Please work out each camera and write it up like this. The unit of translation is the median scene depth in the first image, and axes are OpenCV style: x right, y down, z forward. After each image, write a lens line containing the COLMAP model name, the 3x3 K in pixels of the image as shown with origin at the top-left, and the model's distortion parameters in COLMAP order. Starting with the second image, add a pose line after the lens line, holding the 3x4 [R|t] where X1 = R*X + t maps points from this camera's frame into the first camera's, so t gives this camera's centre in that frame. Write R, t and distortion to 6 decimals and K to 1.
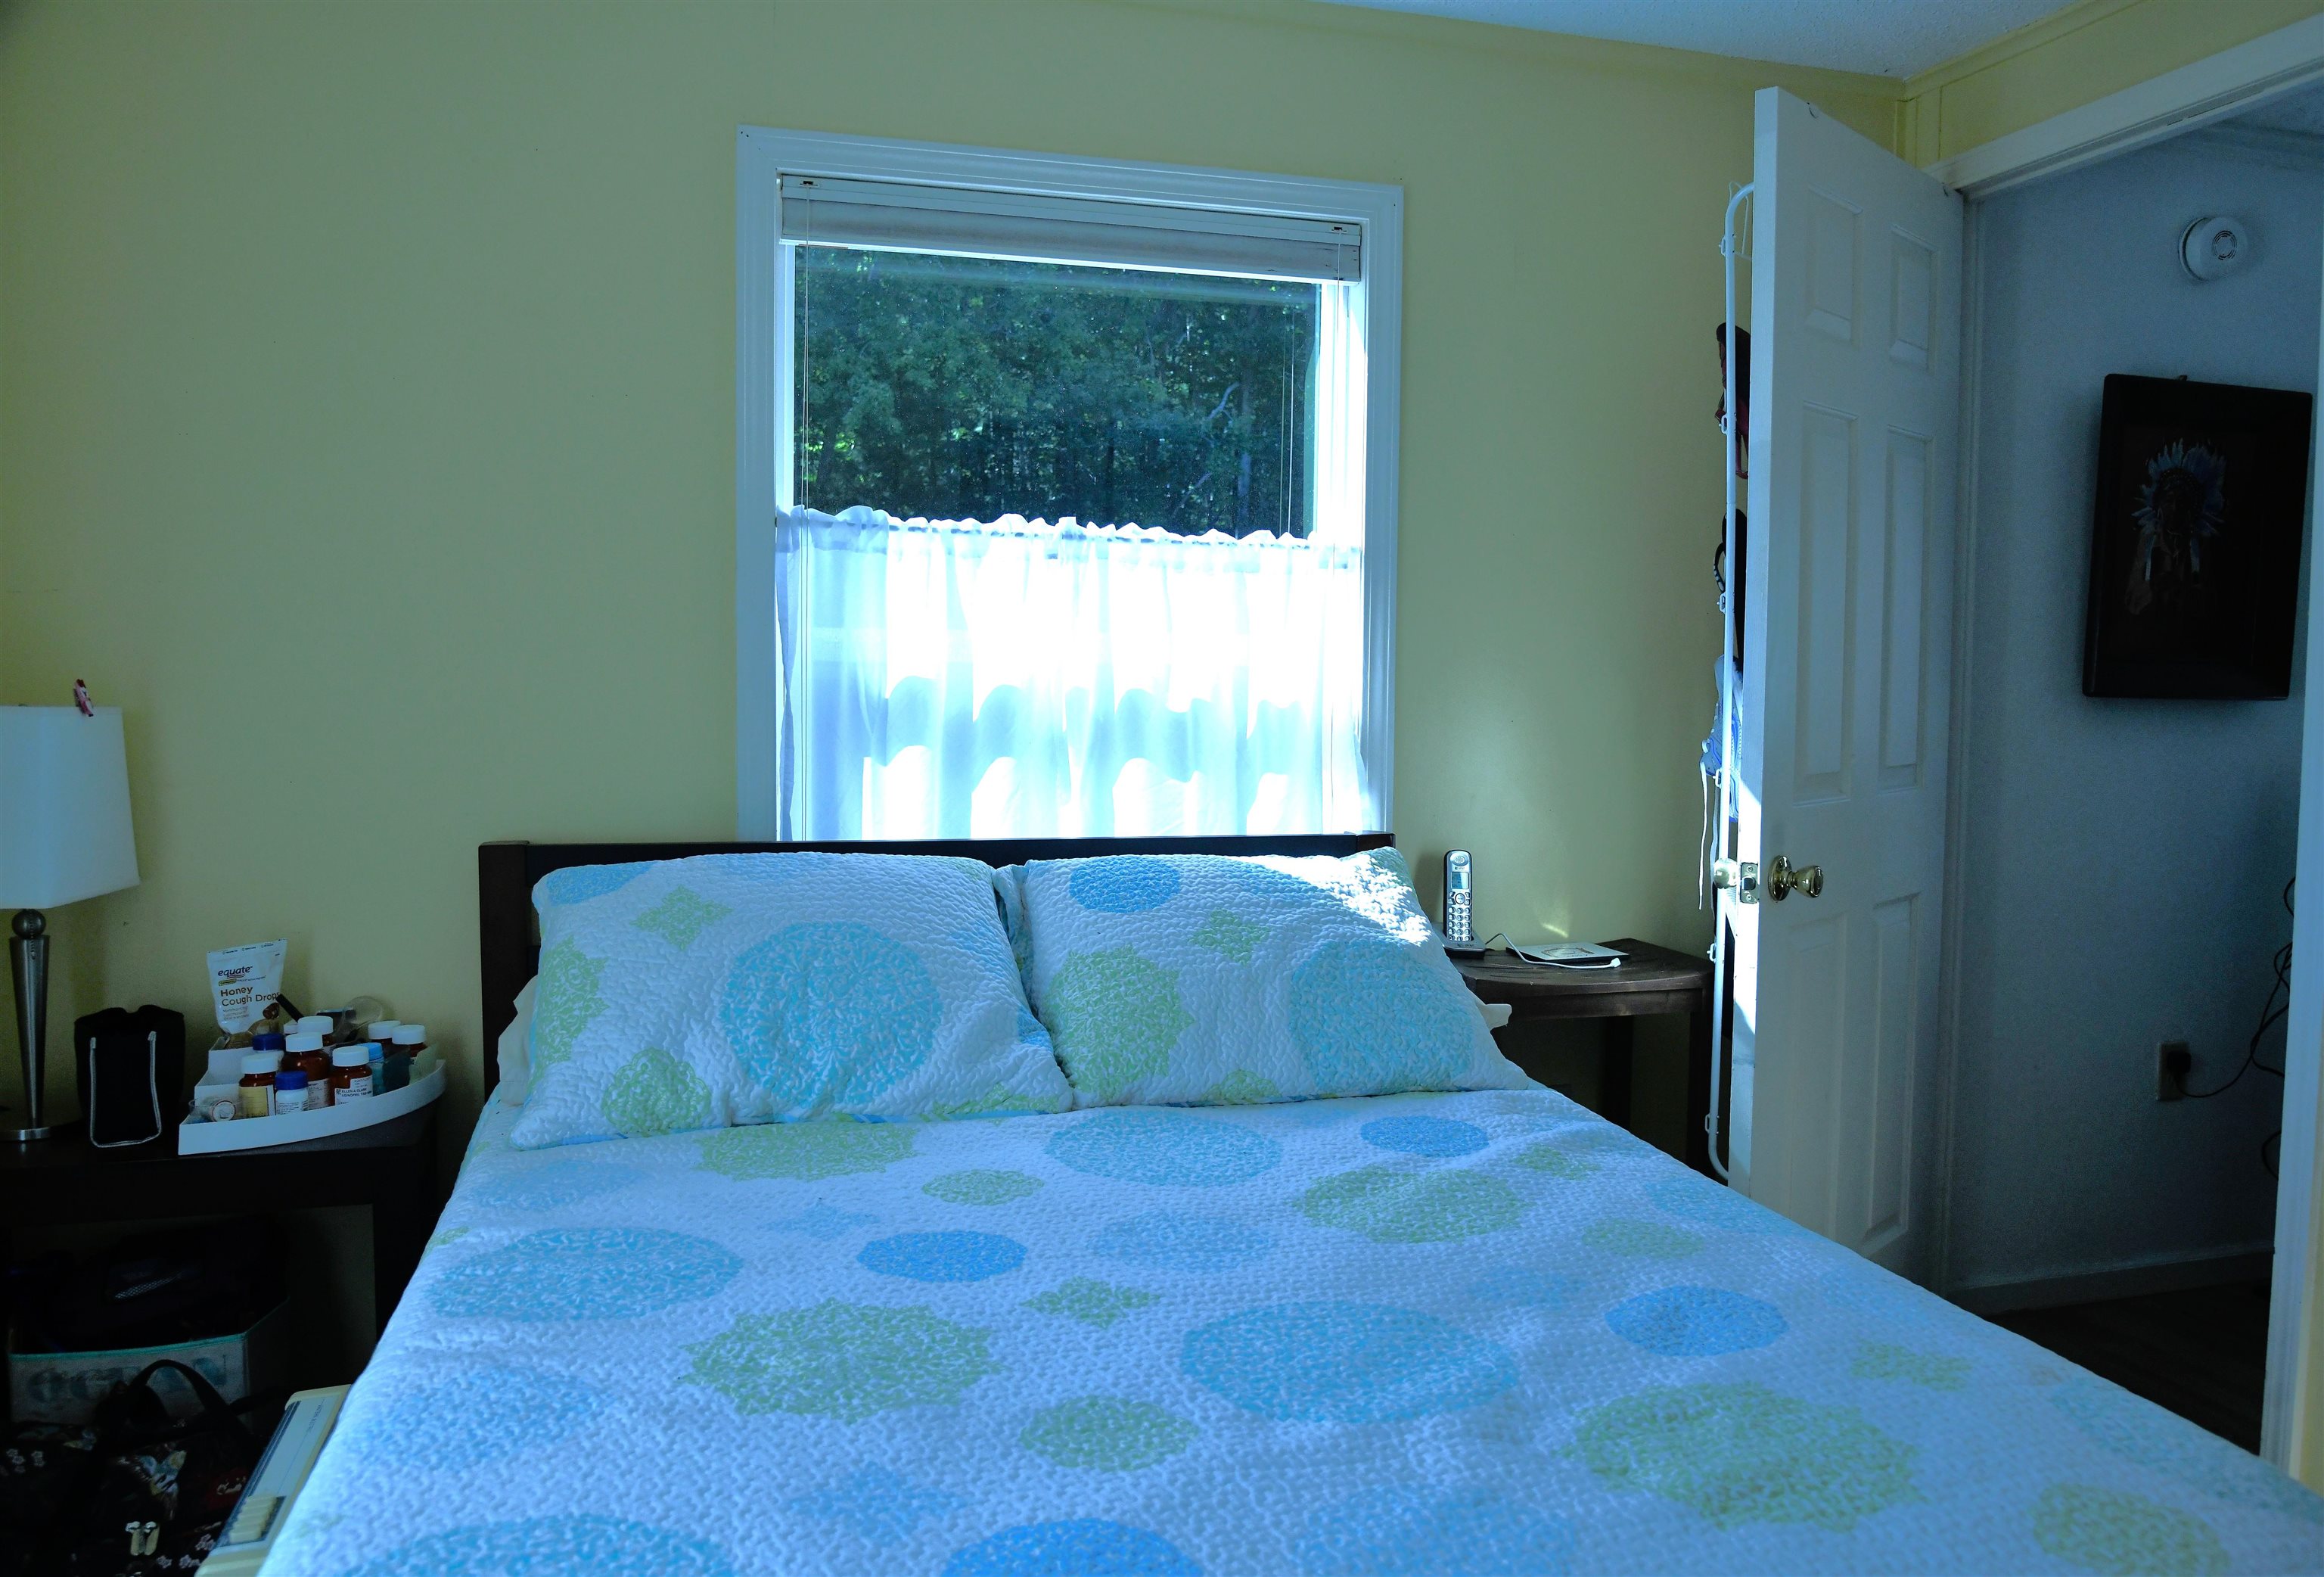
lens RADIAL K [[1921.9, 0, 1162.0], [0, 1921.9, 788.5], [0, 0, 1]] dist [0.003451, 0.002650]
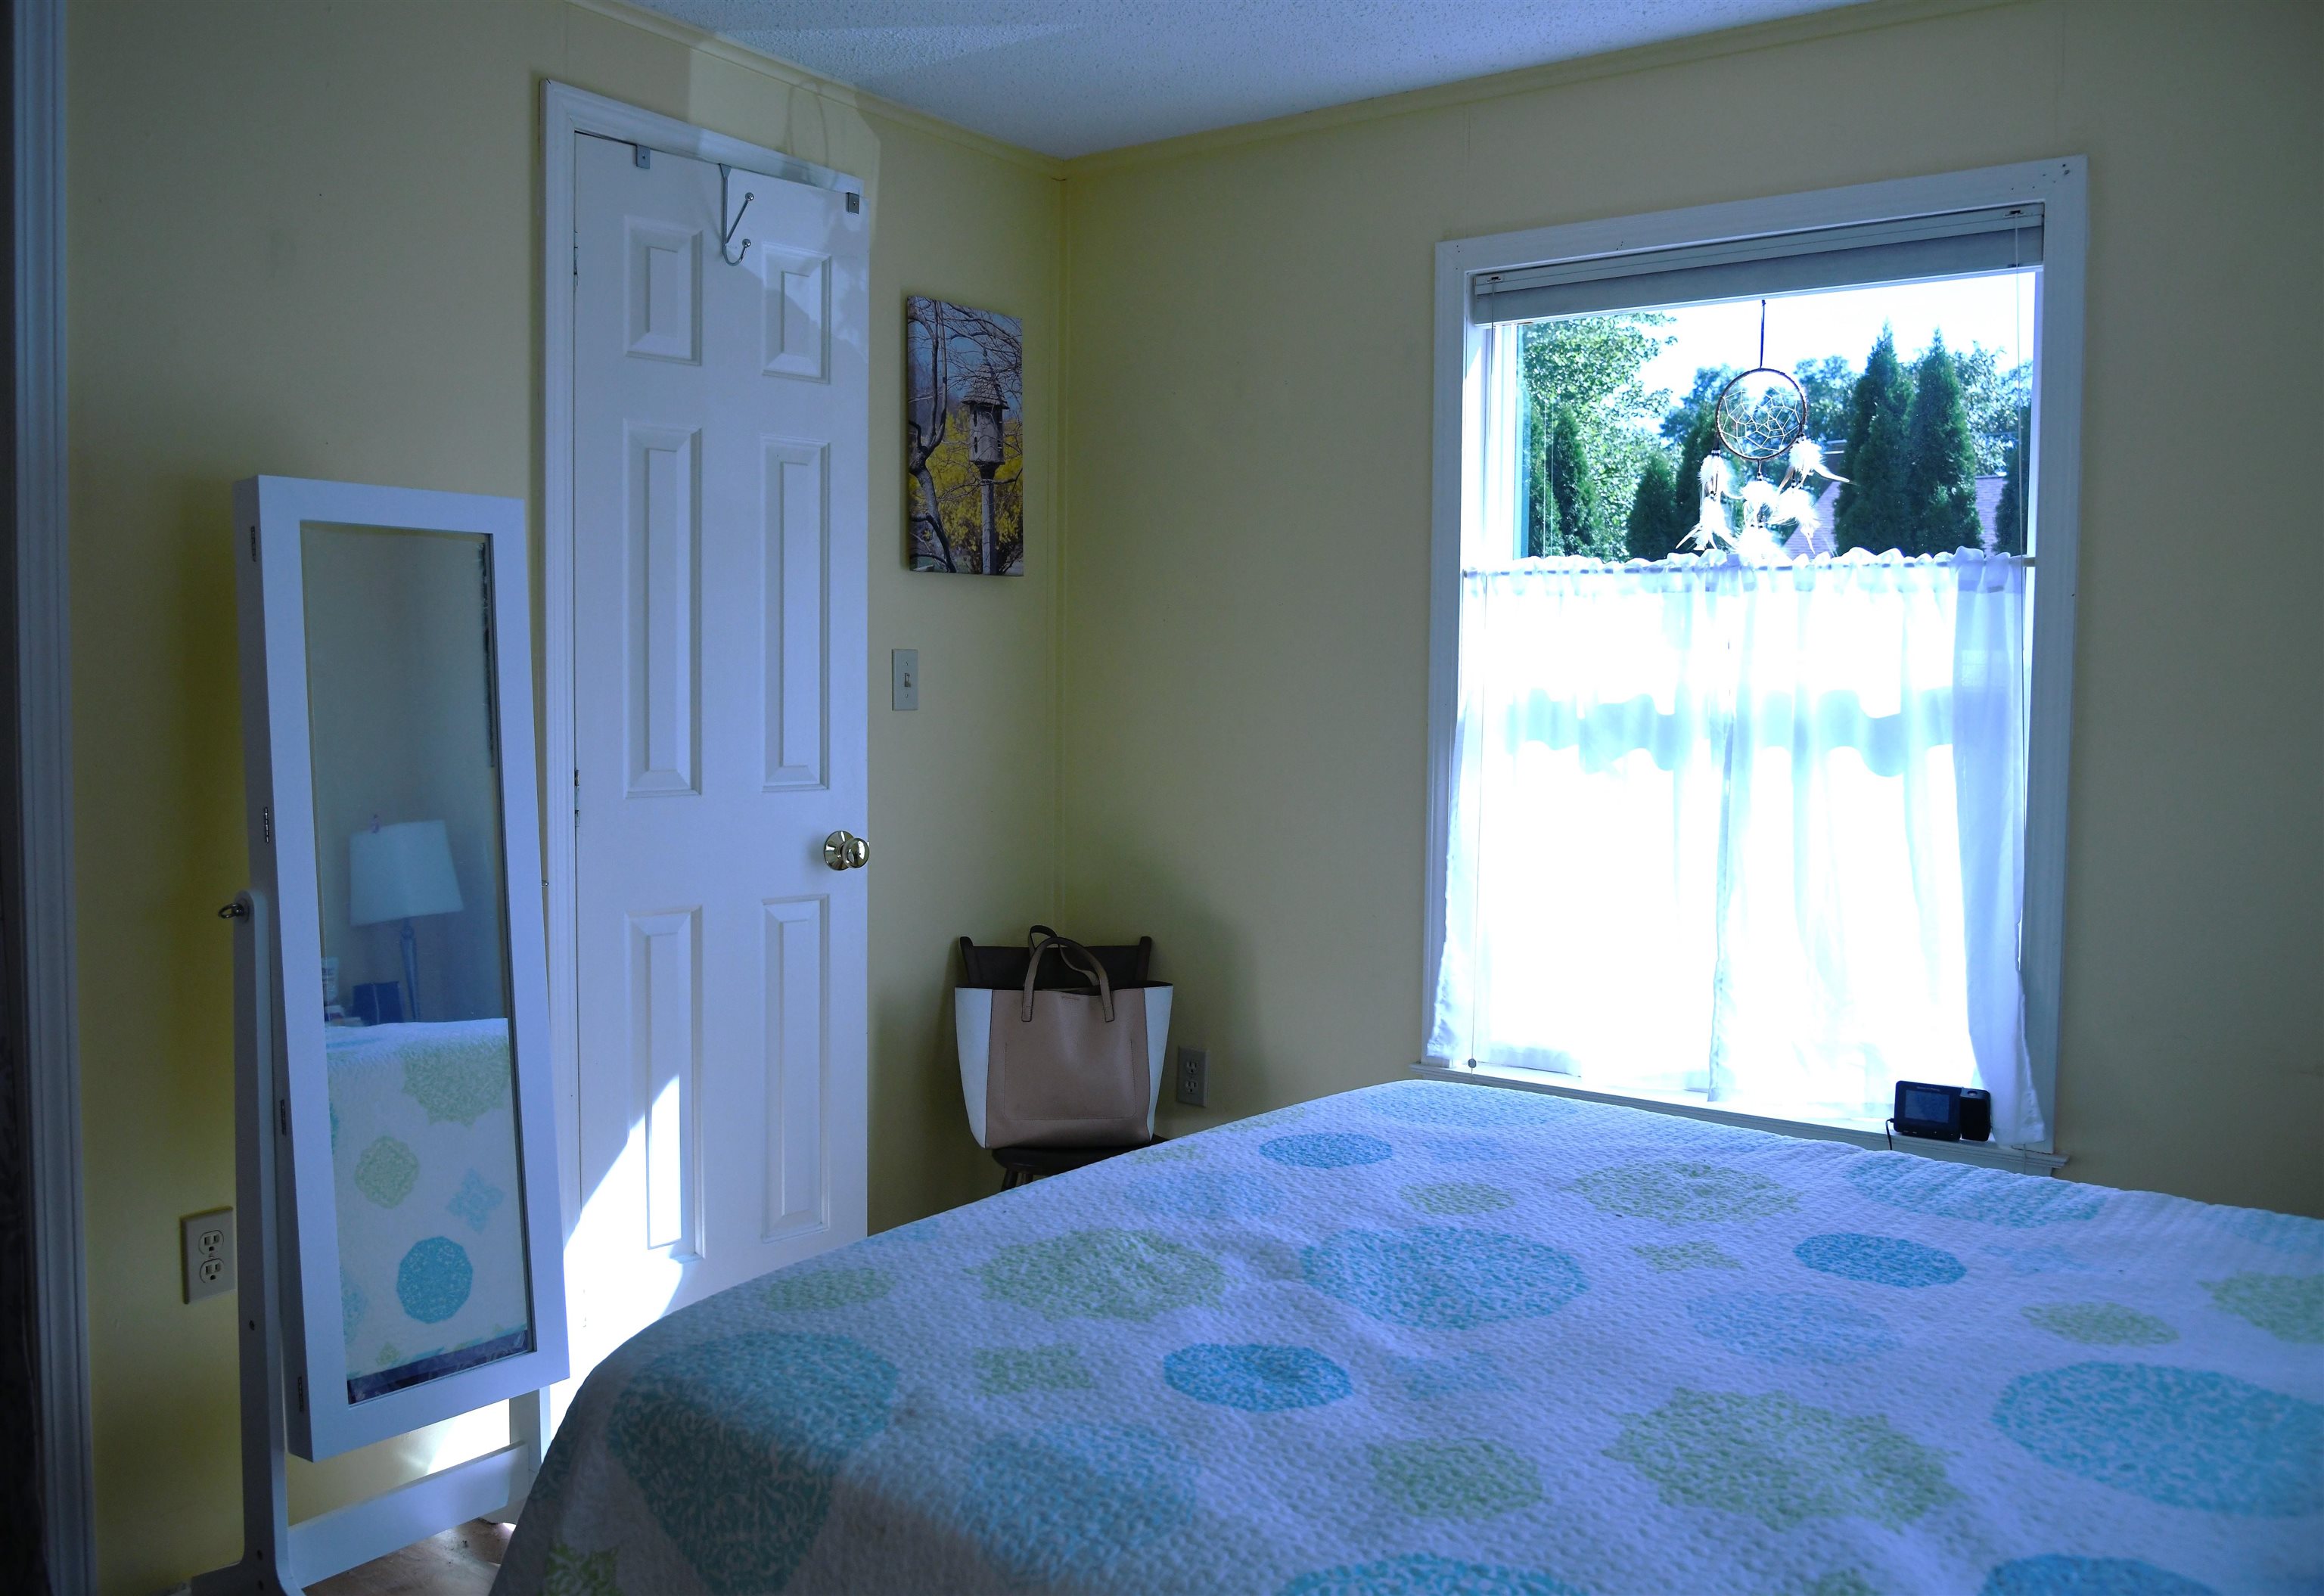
lens RADIAL K [[1883.0, 0, 1162.0], [0, 1883.0, 798.0], [0, 0, 1]] dist [-0.002957, -0.001014]
pose [[-0.794272, 0.011358, -0.607456, 0.882503], [-0.074038, 0.990564, 0.115328, -0.095586], [0.603035, 0.136577, -0.785936, 1.697175]]
